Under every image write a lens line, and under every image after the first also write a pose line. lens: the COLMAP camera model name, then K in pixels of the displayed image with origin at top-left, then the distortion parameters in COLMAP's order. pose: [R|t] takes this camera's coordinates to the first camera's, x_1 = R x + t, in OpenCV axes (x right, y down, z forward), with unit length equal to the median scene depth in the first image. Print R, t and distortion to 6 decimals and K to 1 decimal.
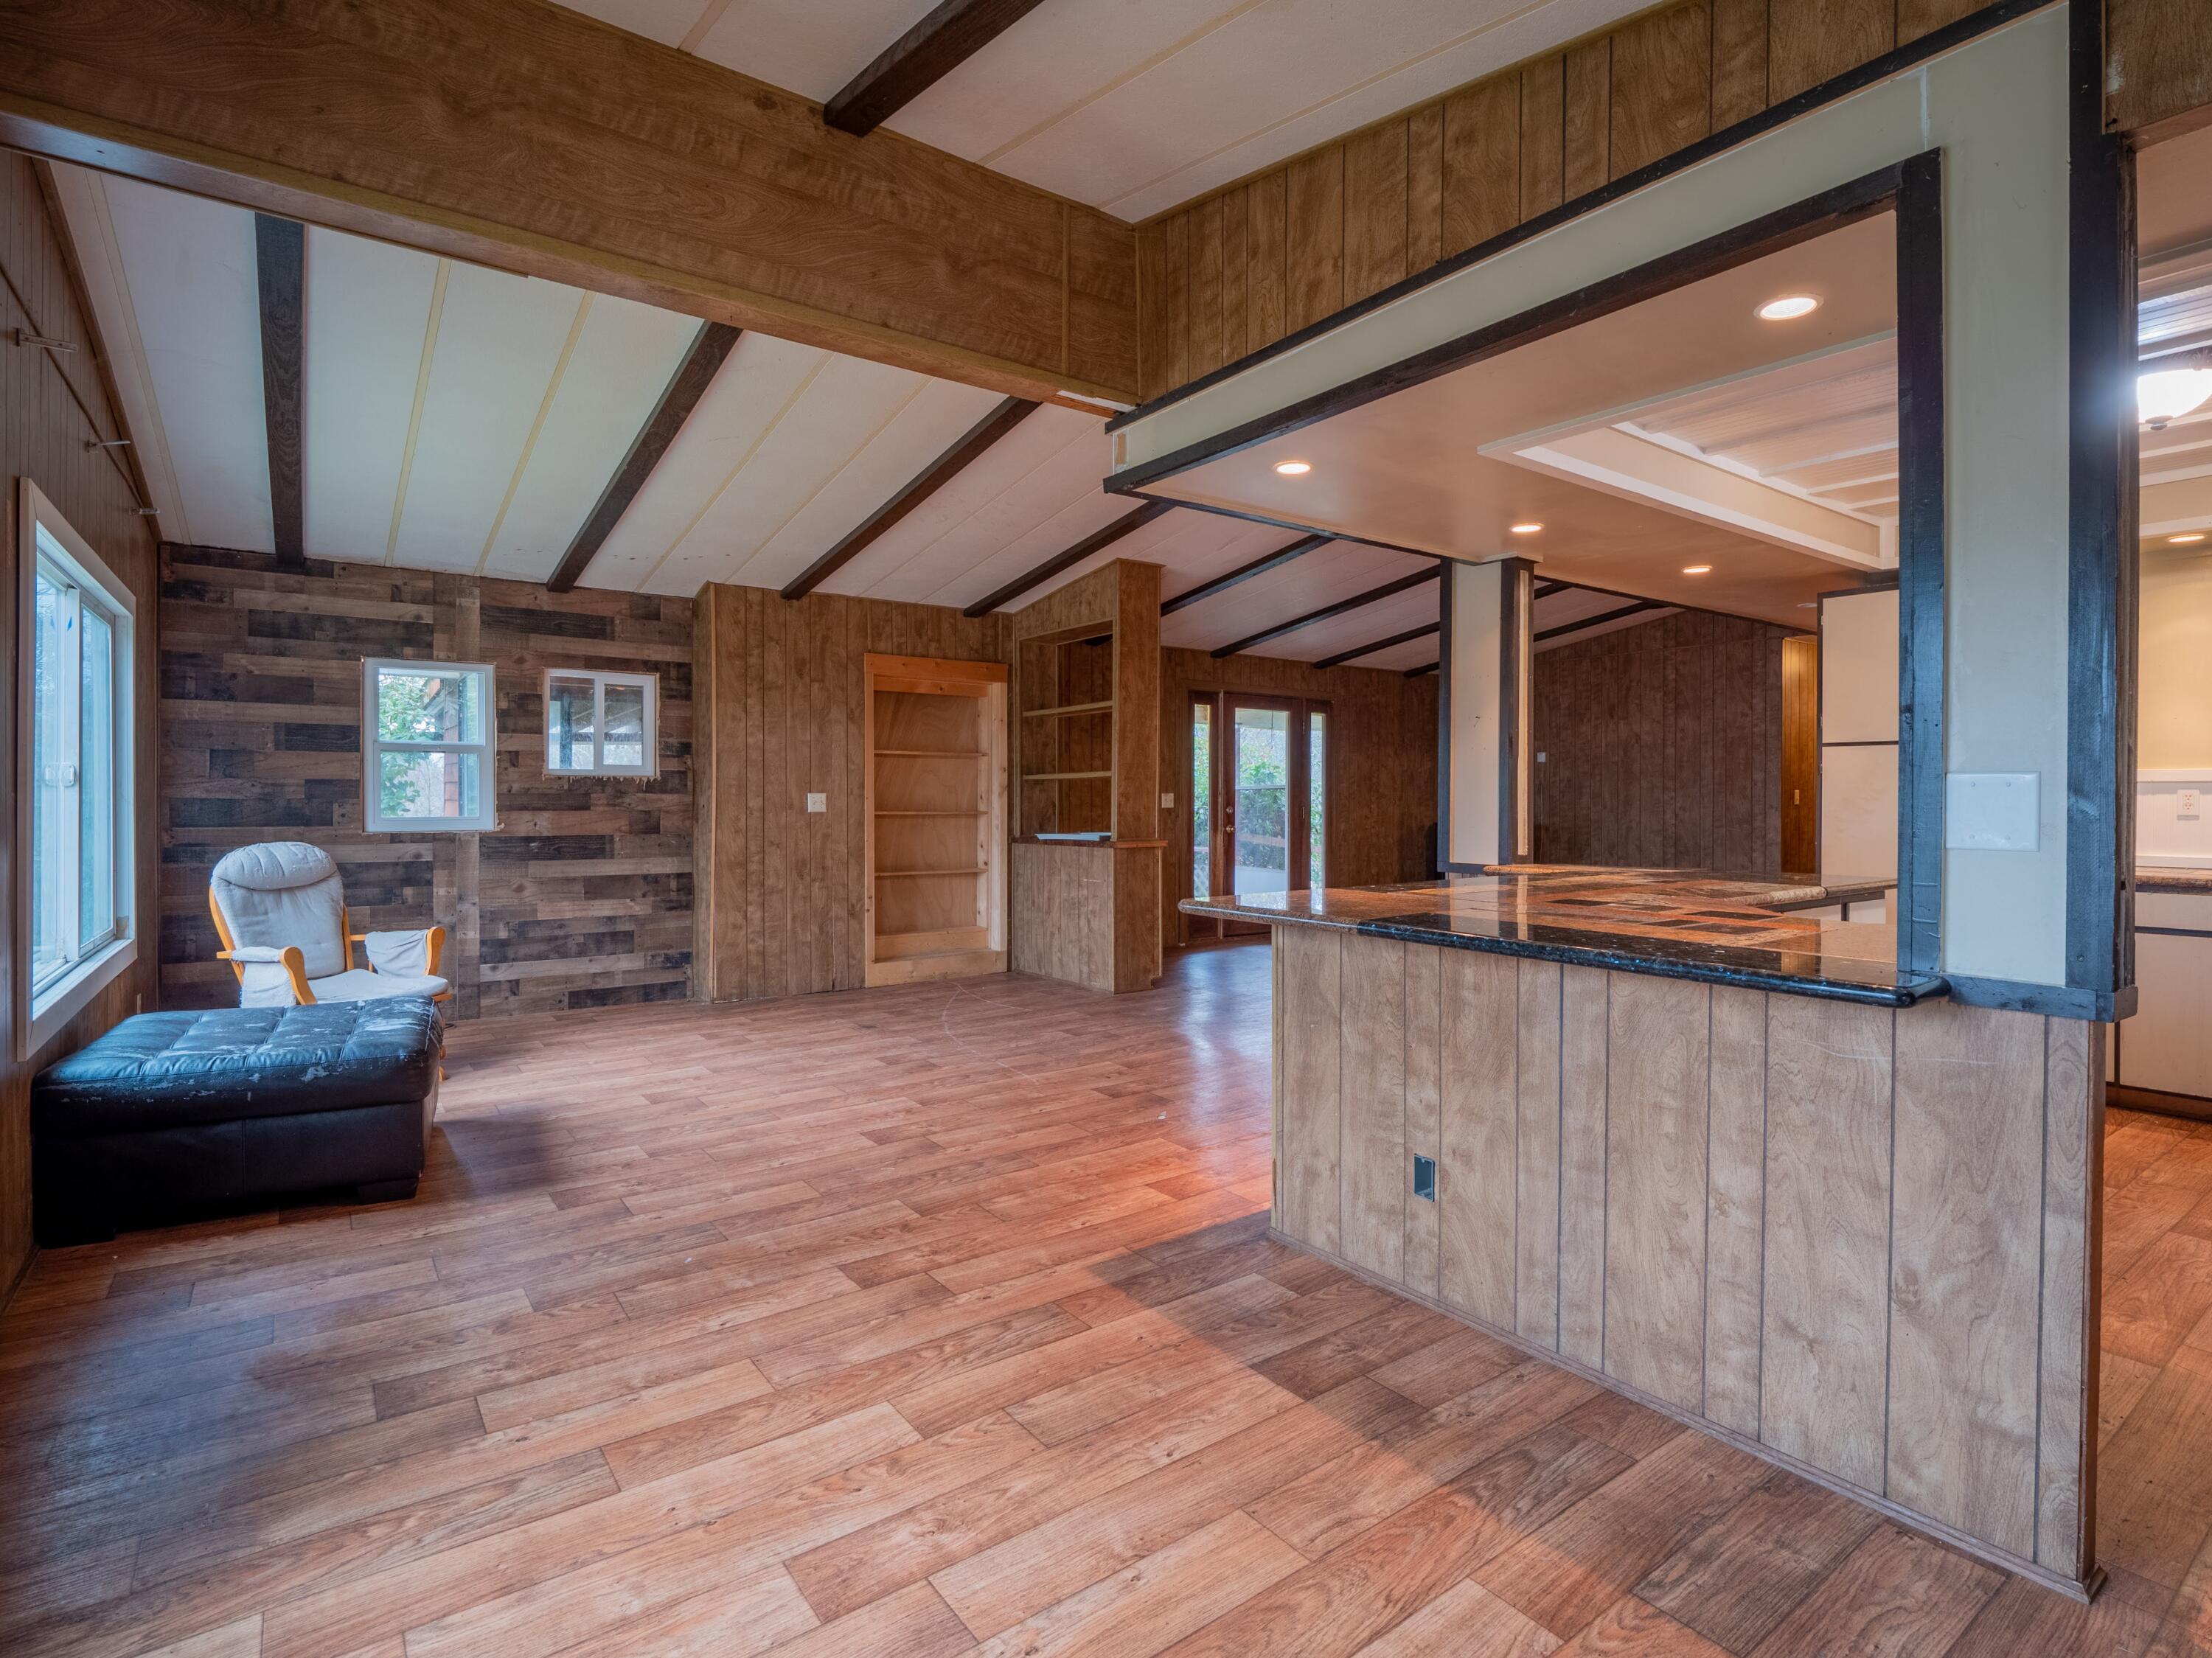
lens RADIAL K [[1094.0, 0, 1106.0], [0, 1094.0, 829.0], [0, 0, 1]] dist [0.001837, -0.000071]
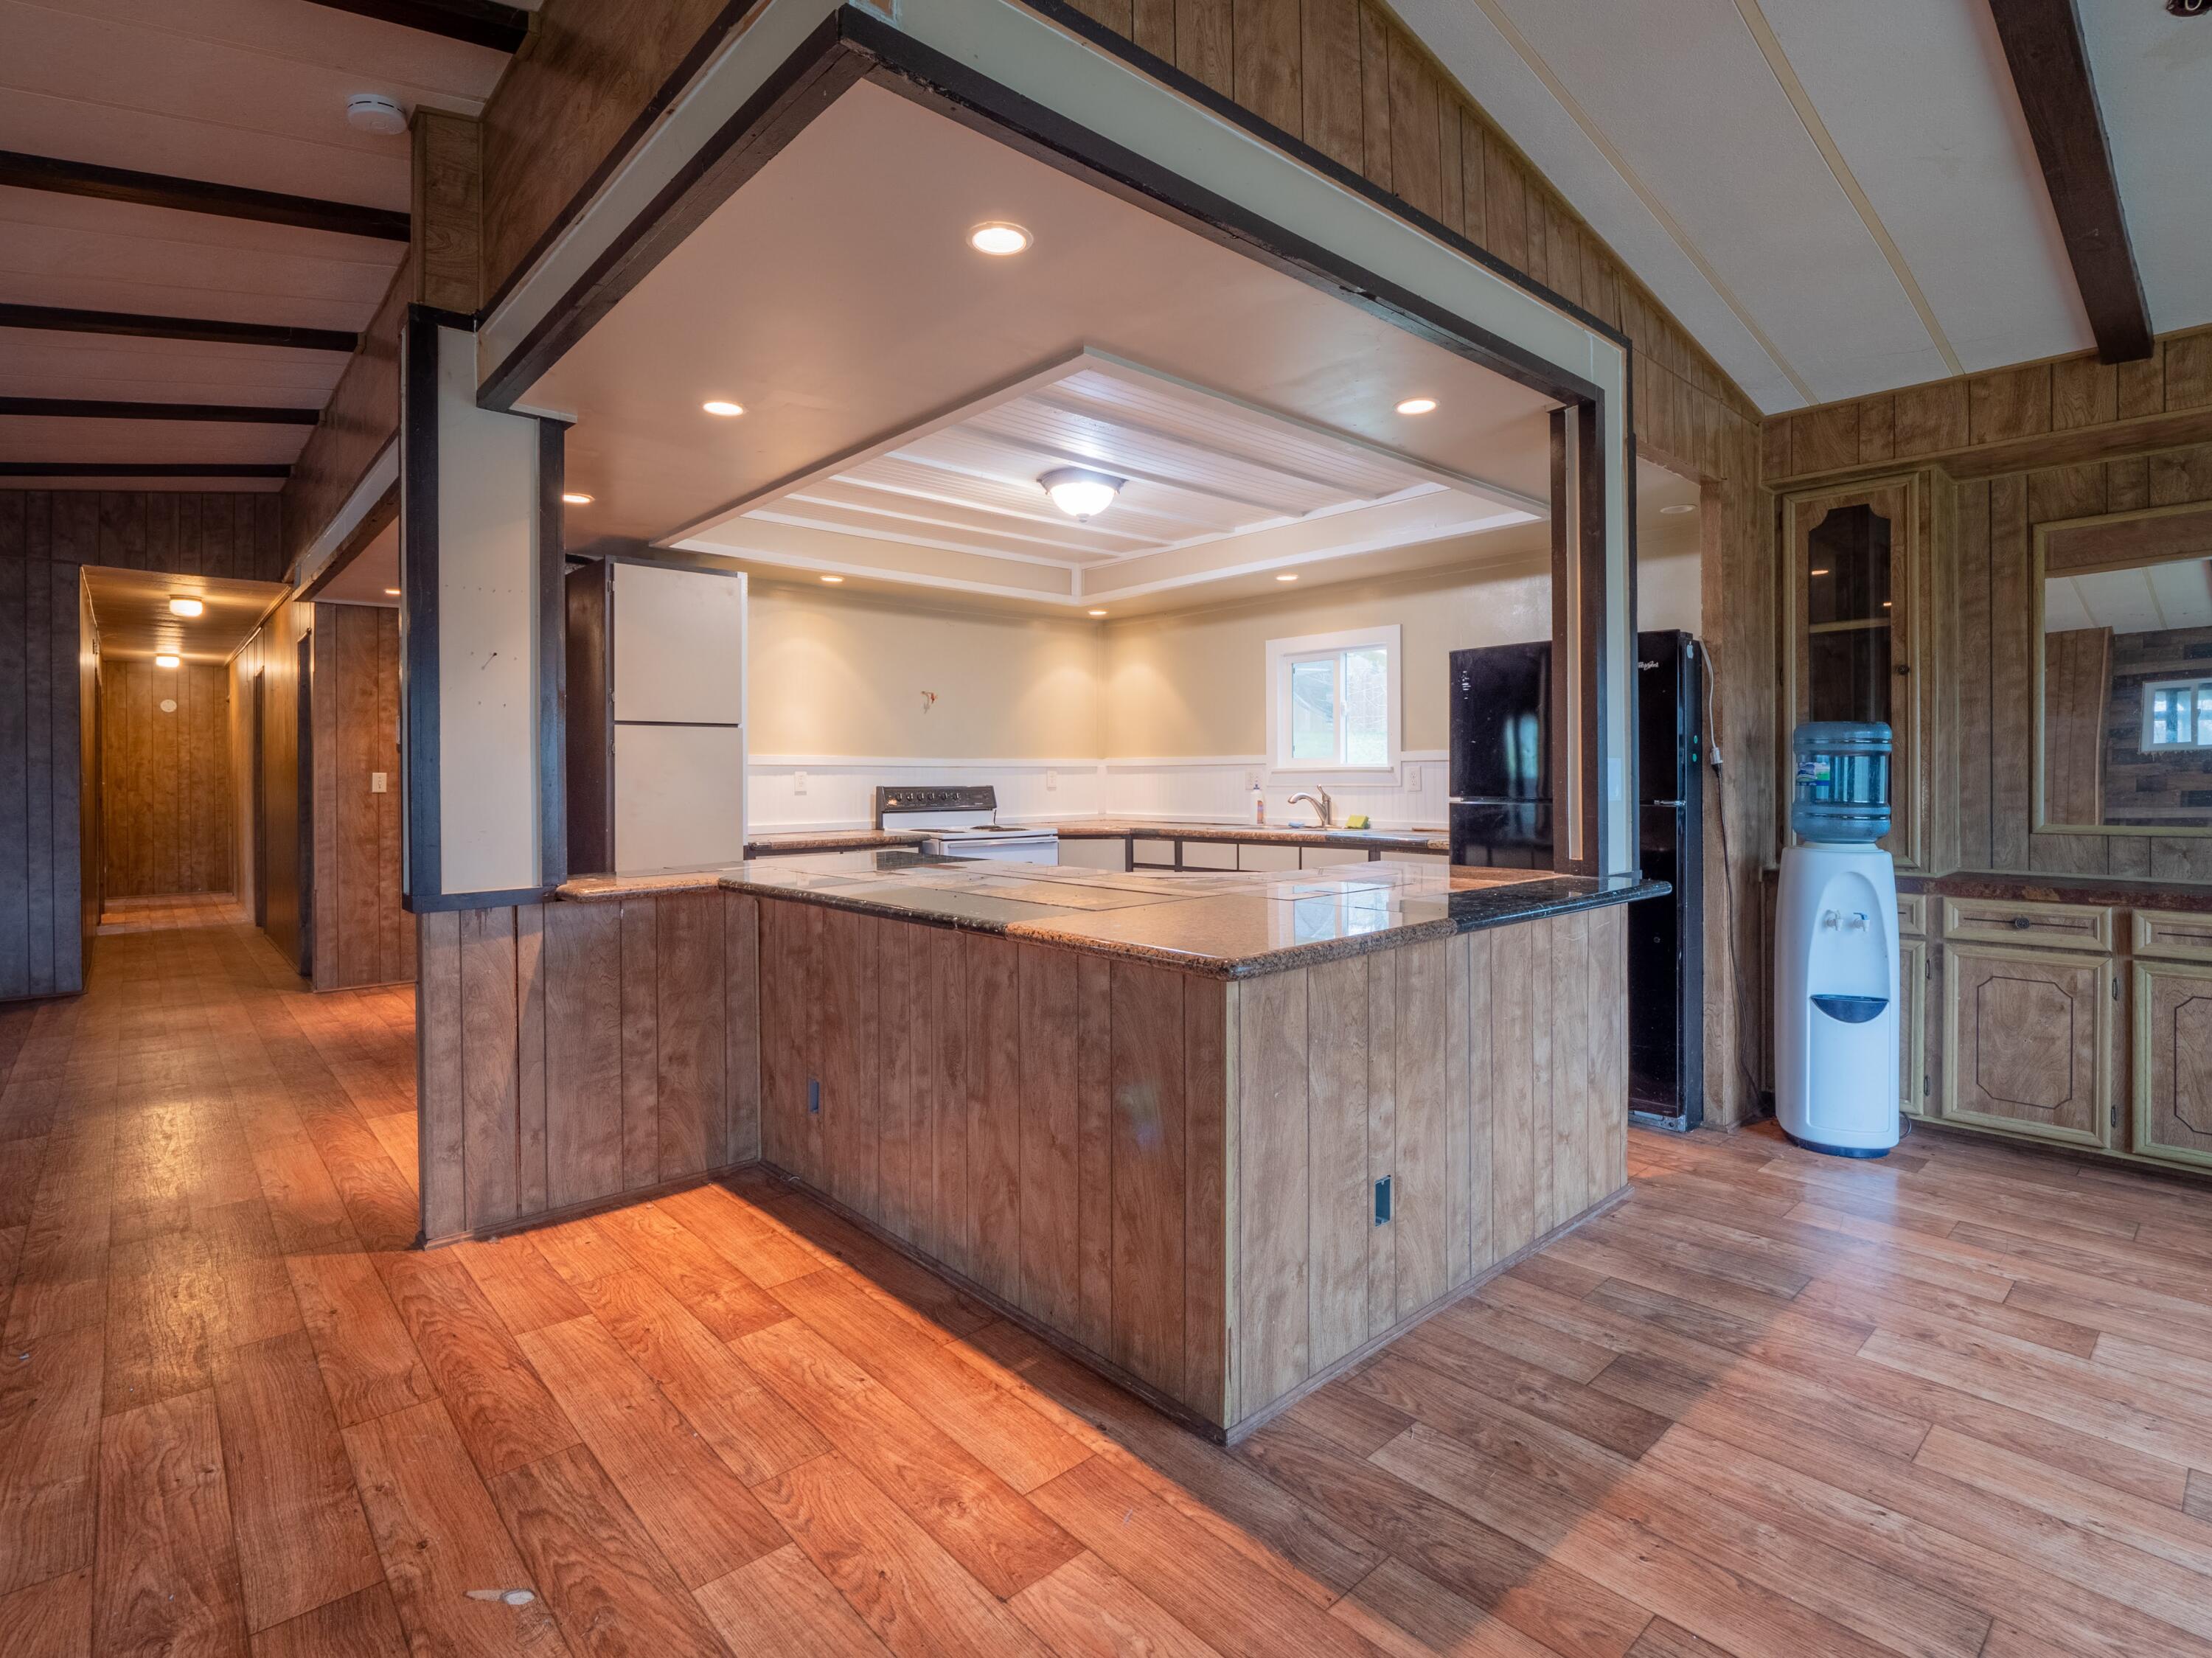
lens RADIAL K [[1106.0, 0, 1118.9], [0, 1106.0, 786.3], [0, 0, 1]] dist [-0.011072, -0.000145]
pose [[-0.111666, -0.012232, 0.993670, -0.595610], [0.038618, 0.999115, 0.016639, -0.044030], [-0.992995, 0.040232, -0.111095, 1.348527]]
